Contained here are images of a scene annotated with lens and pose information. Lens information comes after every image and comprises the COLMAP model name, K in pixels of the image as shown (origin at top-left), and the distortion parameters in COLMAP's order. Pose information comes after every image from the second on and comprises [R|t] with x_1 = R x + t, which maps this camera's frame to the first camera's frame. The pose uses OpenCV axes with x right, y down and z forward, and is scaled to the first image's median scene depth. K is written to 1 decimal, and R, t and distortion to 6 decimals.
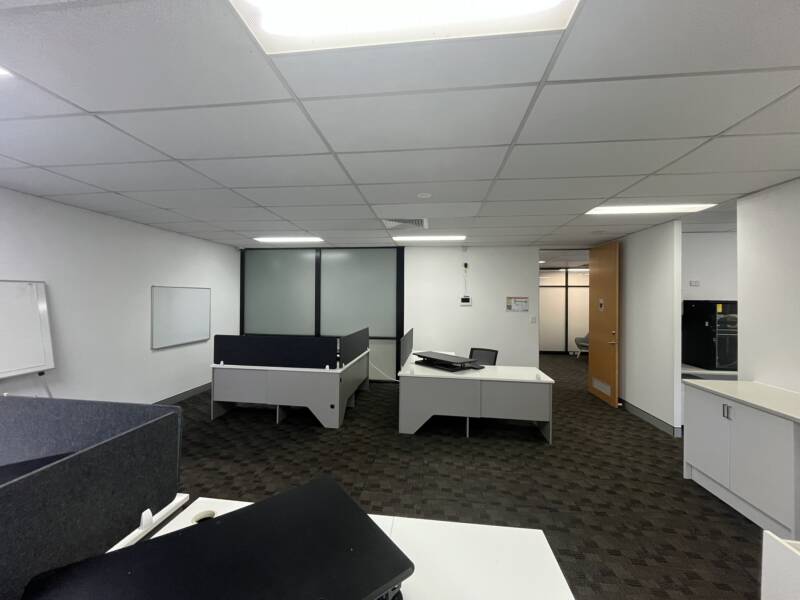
lens RADIAL K [[322.6, 0, 394.0], [0, 322.6, 295.2], [0, 0, 1]] dist [-0.003141, -0.000398]
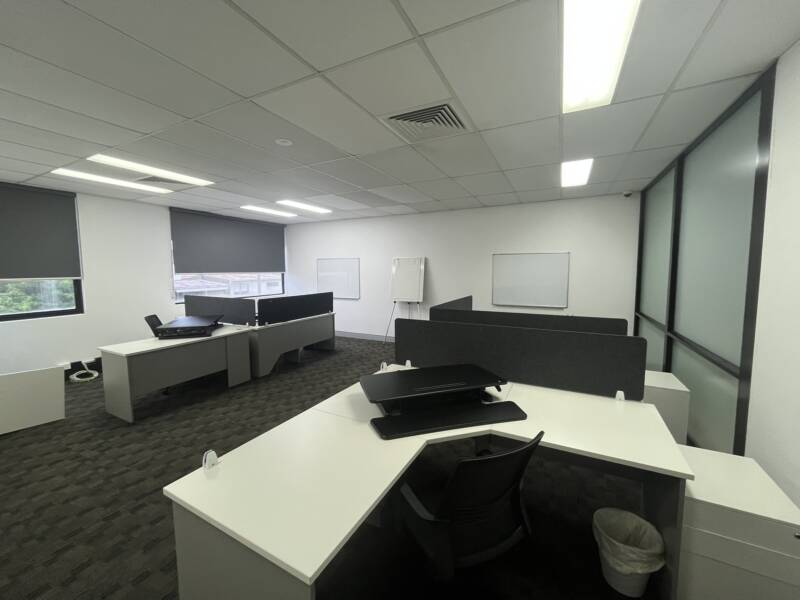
lens RADIAL K [[322.6, 0, 394.0], [0, 322.6, 295.2], [0, 0, 1]] dist [-0.003141, -0.000398]
pose [[-0.349737, 0.072470, -0.934041, 0.779322], [0.013499, 0.997290, 0.072323, 0.045997], [0.936751, 0.012685, -0.349767, 1.467669]]
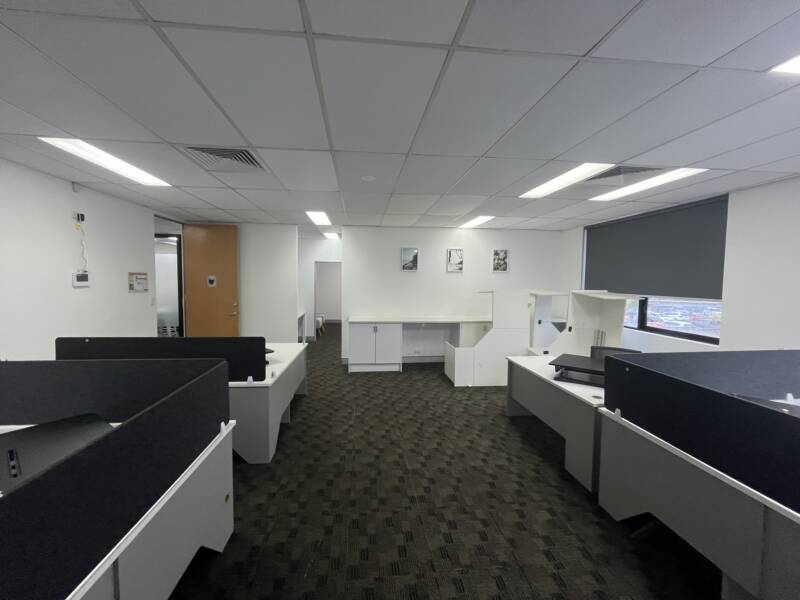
lens RADIAL K [[322.6, 0, 394.0], [0, 322.6, 295.2], [0, 0, 1]] dist [-0.003141, -0.000398]
pose [[-0.227857, -0.060602, 0.971807, -0.860278], [-0.025769, 0.998087, 0.056199, 0.000495], [-0.973354, -0.012237, -0.228982, 1.053820]]
